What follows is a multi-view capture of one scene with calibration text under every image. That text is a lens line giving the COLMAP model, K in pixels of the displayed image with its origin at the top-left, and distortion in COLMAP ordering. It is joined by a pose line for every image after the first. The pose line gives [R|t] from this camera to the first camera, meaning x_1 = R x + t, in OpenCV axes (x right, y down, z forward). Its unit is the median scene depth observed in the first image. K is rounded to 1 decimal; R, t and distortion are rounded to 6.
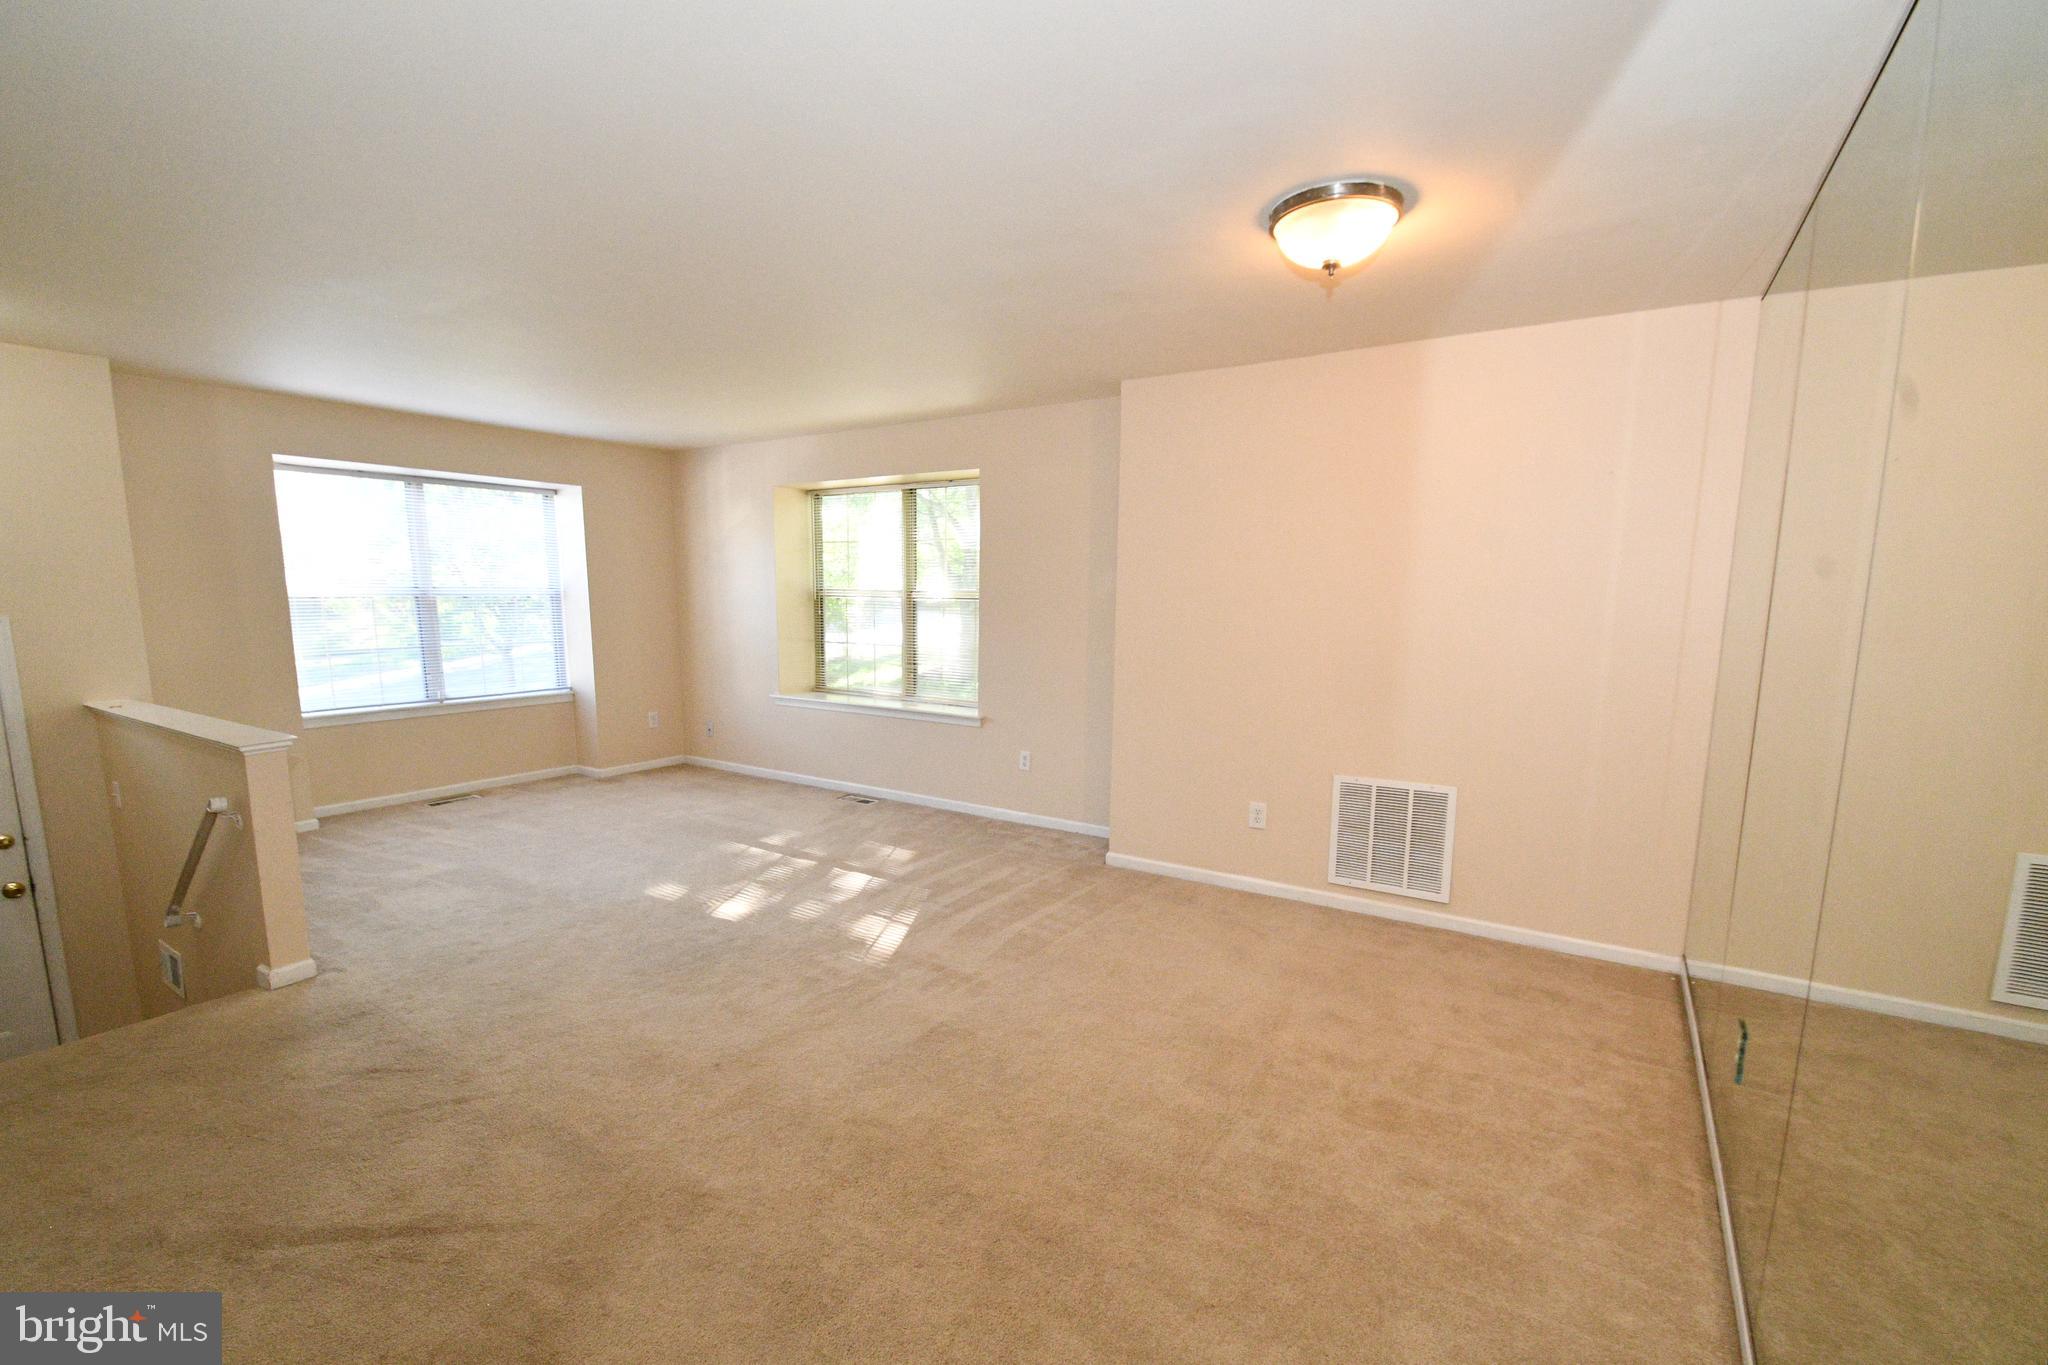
lens RADIAL K [[897.9, 0, 1009.9], [0, 897.9, 723.5], [0, 0, 1]] dist [0.002251, -0.011606]
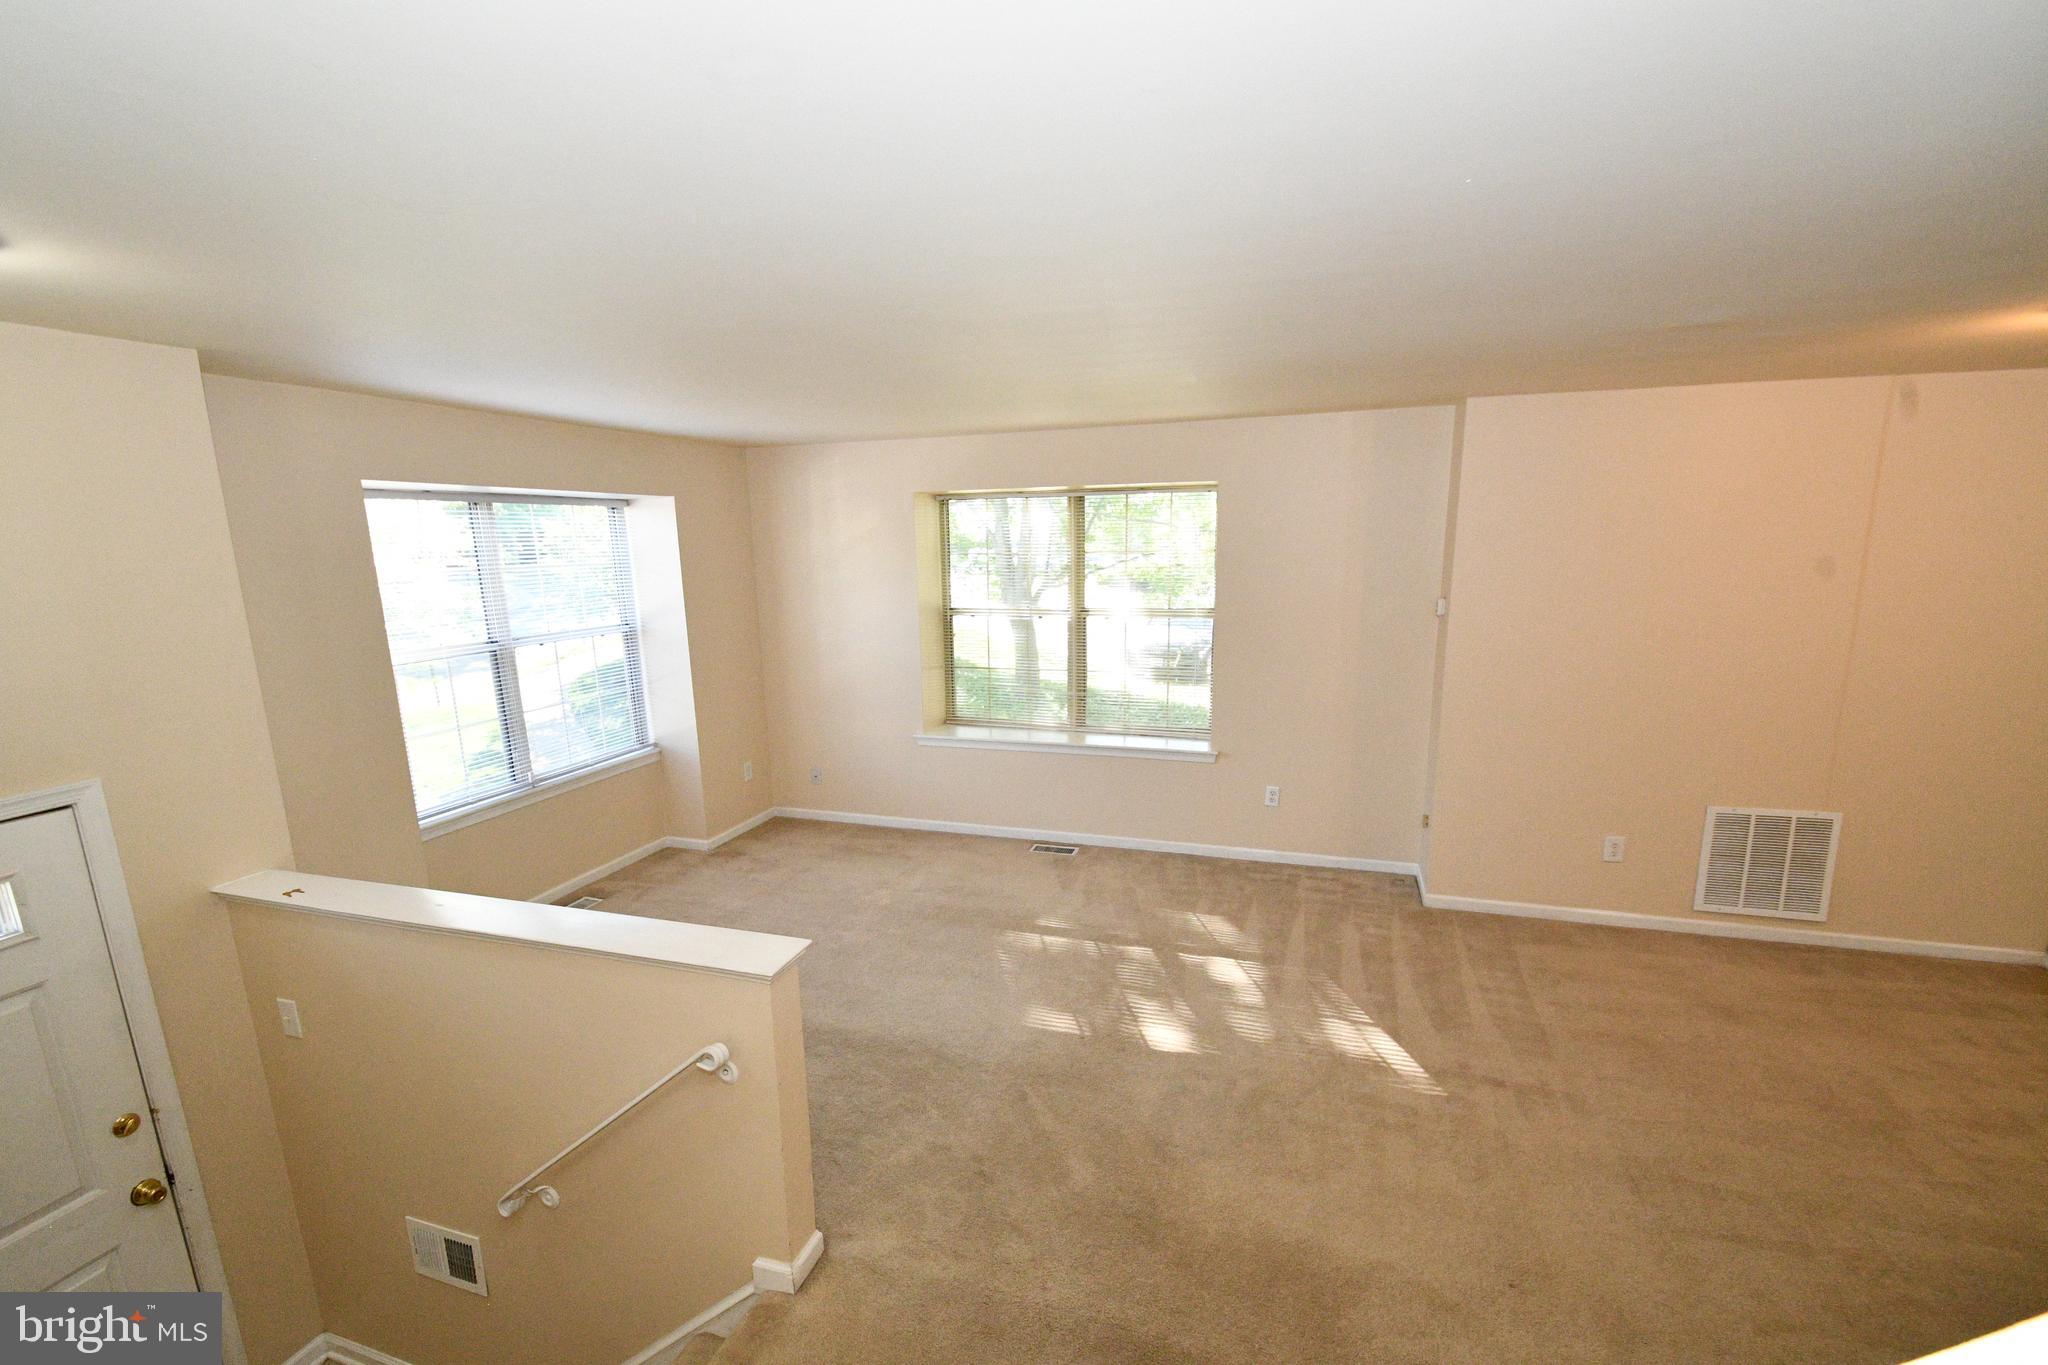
lens RADIAL K [[897.9, 0, 1009.9], [0, 897.9, 723.5], [0, 0, 1]] dist [0.002251, -0.011606]
pose [[0.966803, -0.078859, 0.243051, -0.468320], [0.065319, 0.995856, 0.063285, -0.110889], [-0.247034, -0.045308, 0.967947, 0.167837]]
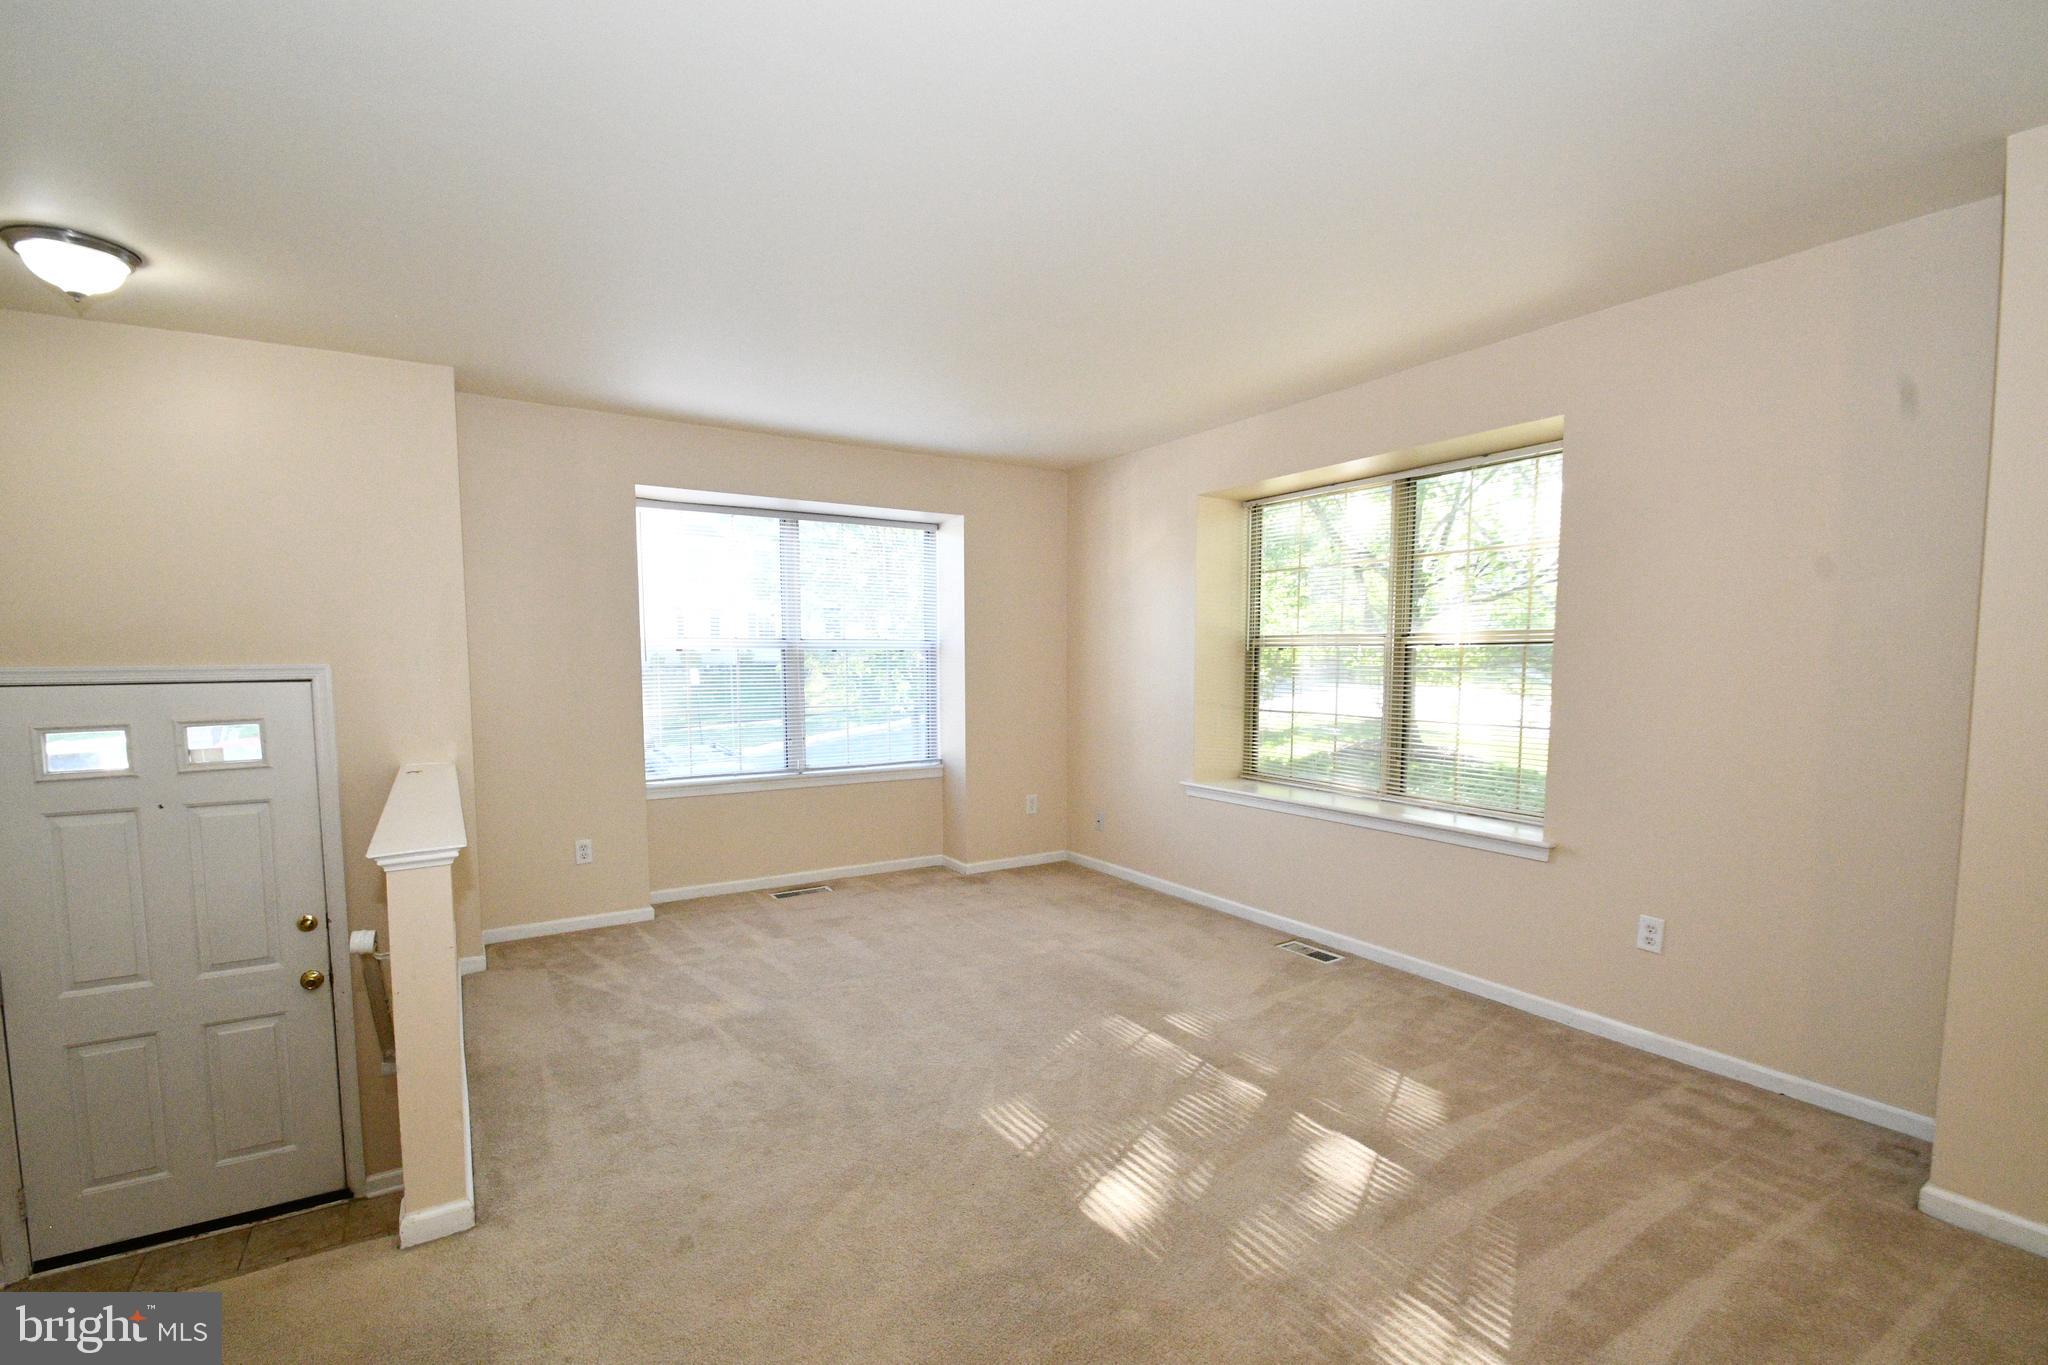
lens RADIAL K [[895.6, 0, 1006.7], [0, 895.6, 726.6], [0, 0, 1]] dist [0.009926, -0.010875]
pose [[0.907488, 0.022963, -0.419450, -0.111157], [-0.053620, 0.996669, -0.061445, -0.028854], [0.416642, 0.078252, 0.905696, 0.341251]]
